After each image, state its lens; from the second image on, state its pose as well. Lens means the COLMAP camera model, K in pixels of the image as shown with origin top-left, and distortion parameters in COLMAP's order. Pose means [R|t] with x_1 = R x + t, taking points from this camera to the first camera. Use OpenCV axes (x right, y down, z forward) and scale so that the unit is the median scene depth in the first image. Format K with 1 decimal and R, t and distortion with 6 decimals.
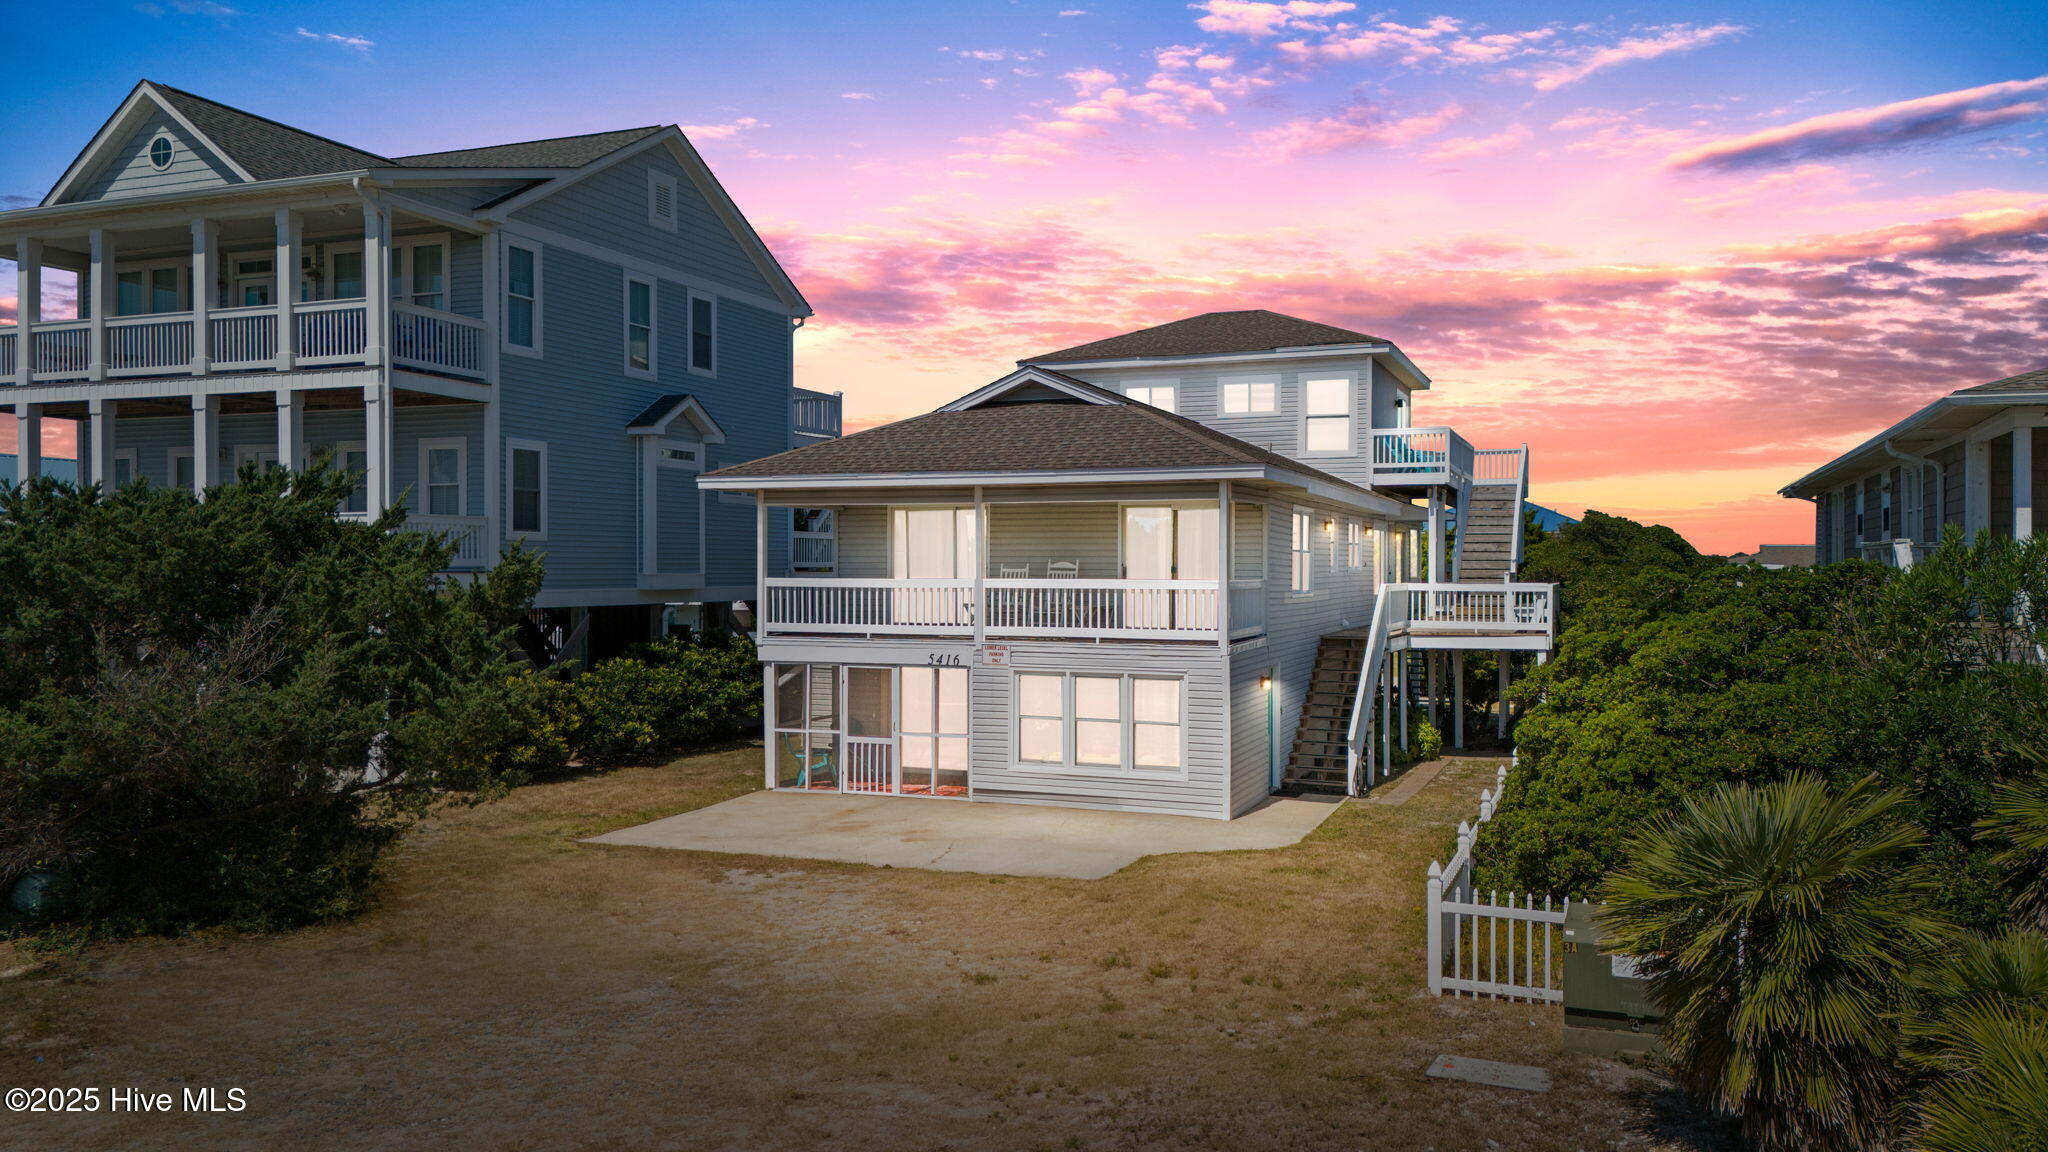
lens RADIAL K [[1506.0, 0, 1022.4], [0, 1506.0, 567.7], [0, 0, 1]] dist [0.073290, -0.070513]
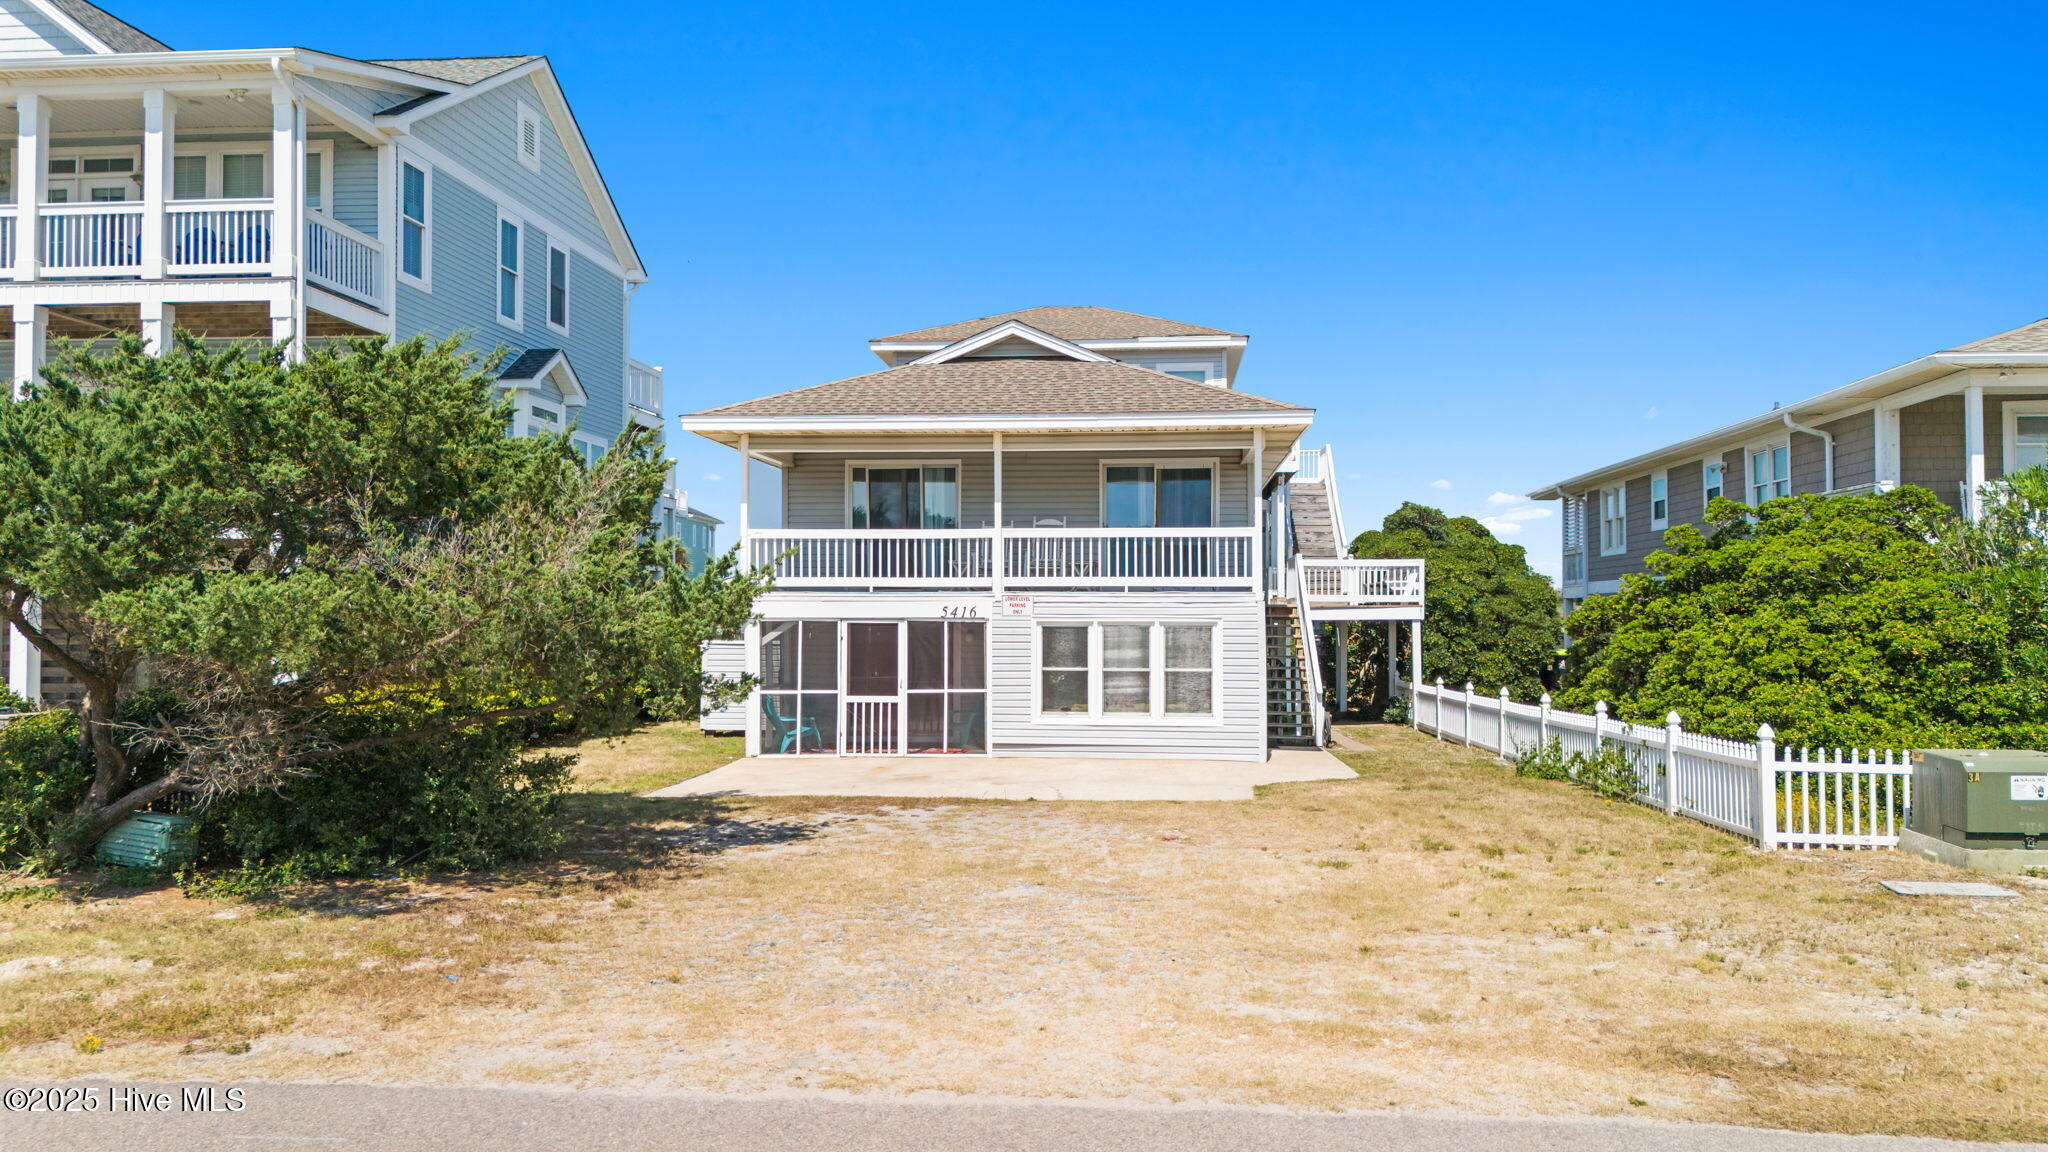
lens RADIAL K [[1506.0, 0, 1022.4], [0, 1506.0, 567.7], [0, 0, 1]] dist [0.073290, -0.070513]
pose [[0.958868, 0.007484, 0.283753, -0.267249], [0.001349, 0.999521, -0.030923, 0.058111], [-0.283849, 0.030034, 0.958399, 0.058953]]
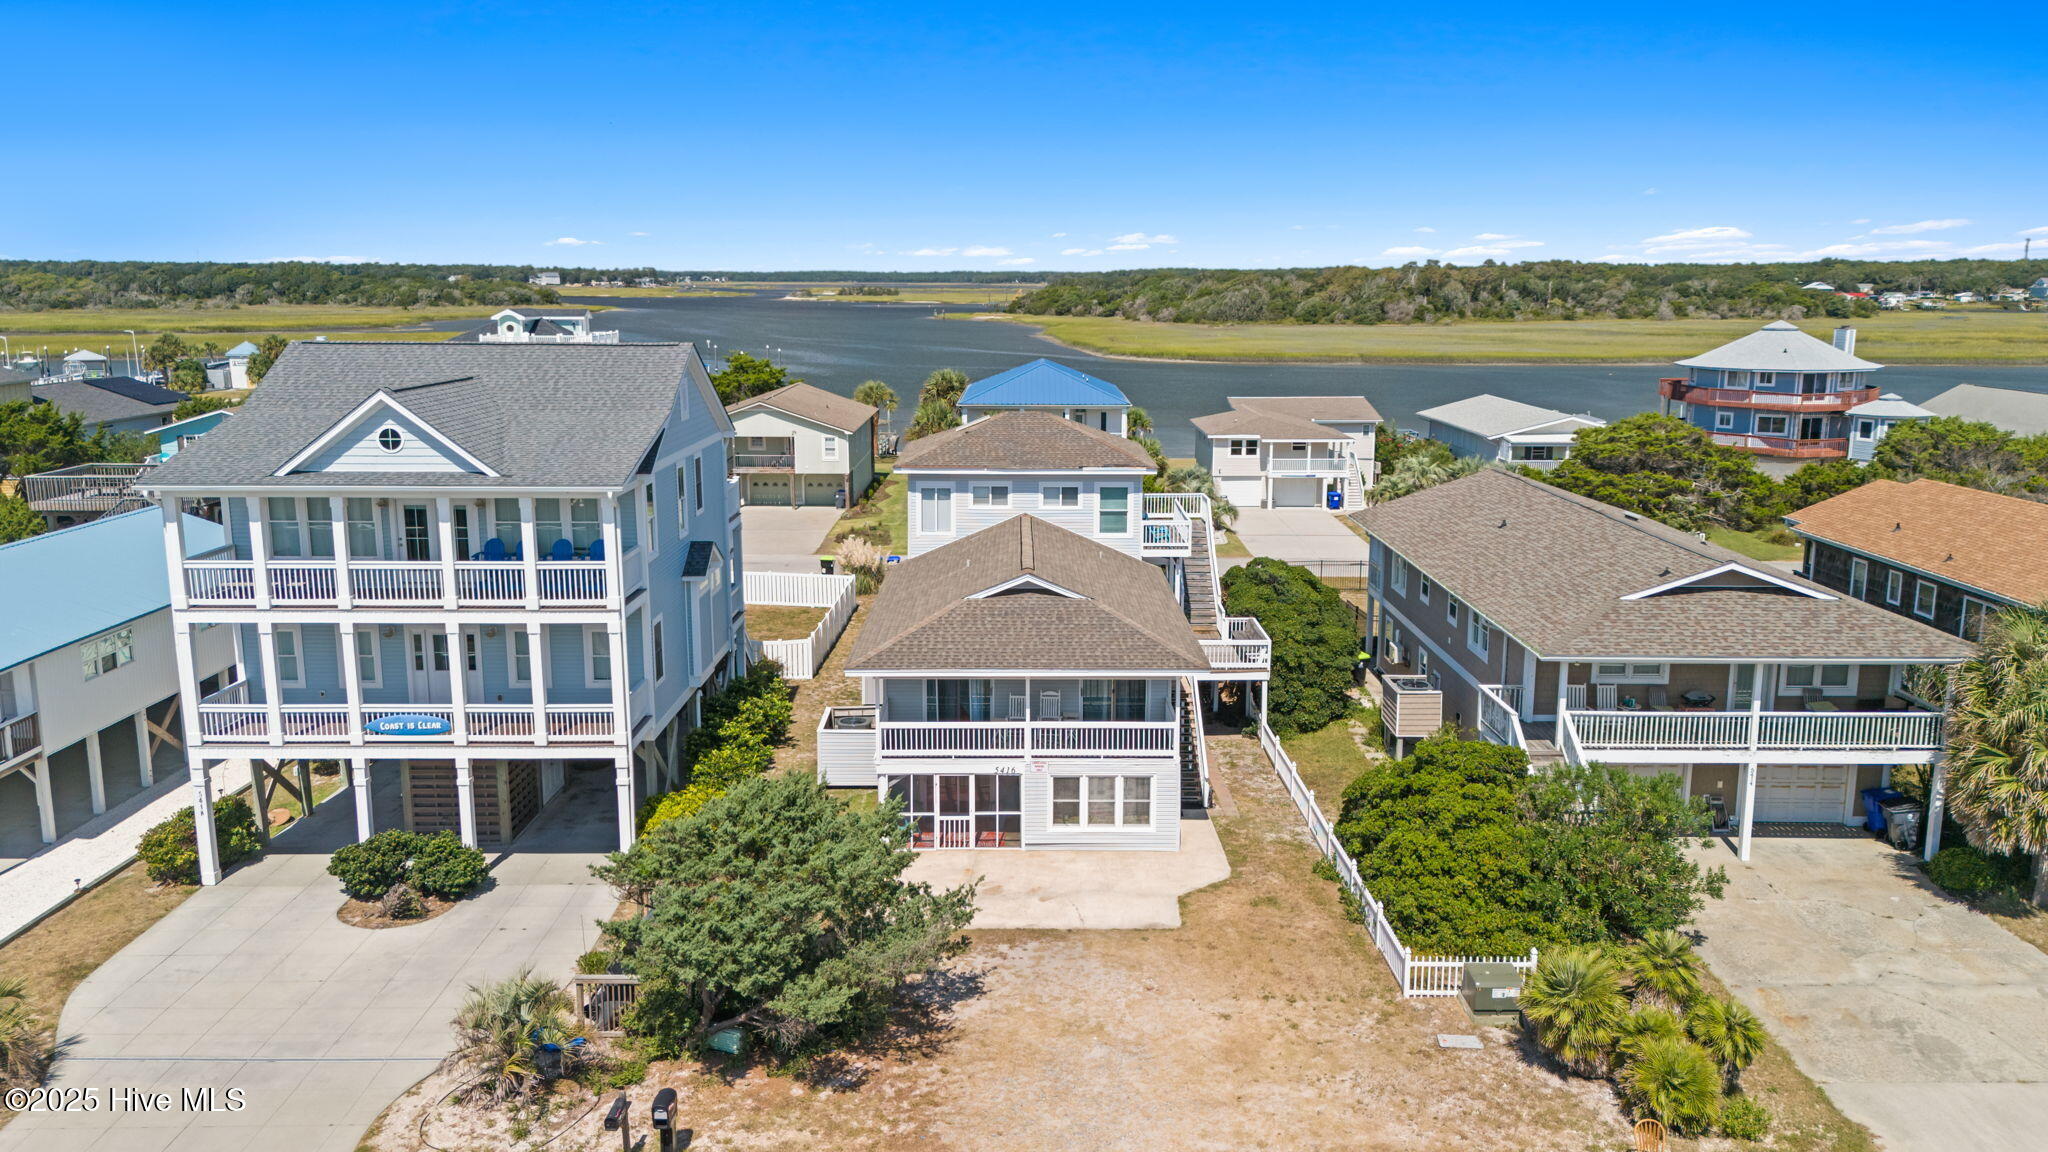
lens RADIAL K [[1523.5, 0, 1023.2], [0, 1523.5, 561.1], [0, 0, 1]] dist [0.143969, -0.353664]
pose [[0.926996, -0.069202, 0.368631, -0.597192], [0.000951, 0.983262, 0.182193, -0.442299], [-0.375069, -0.168542, 0.911546, -0.475646]]
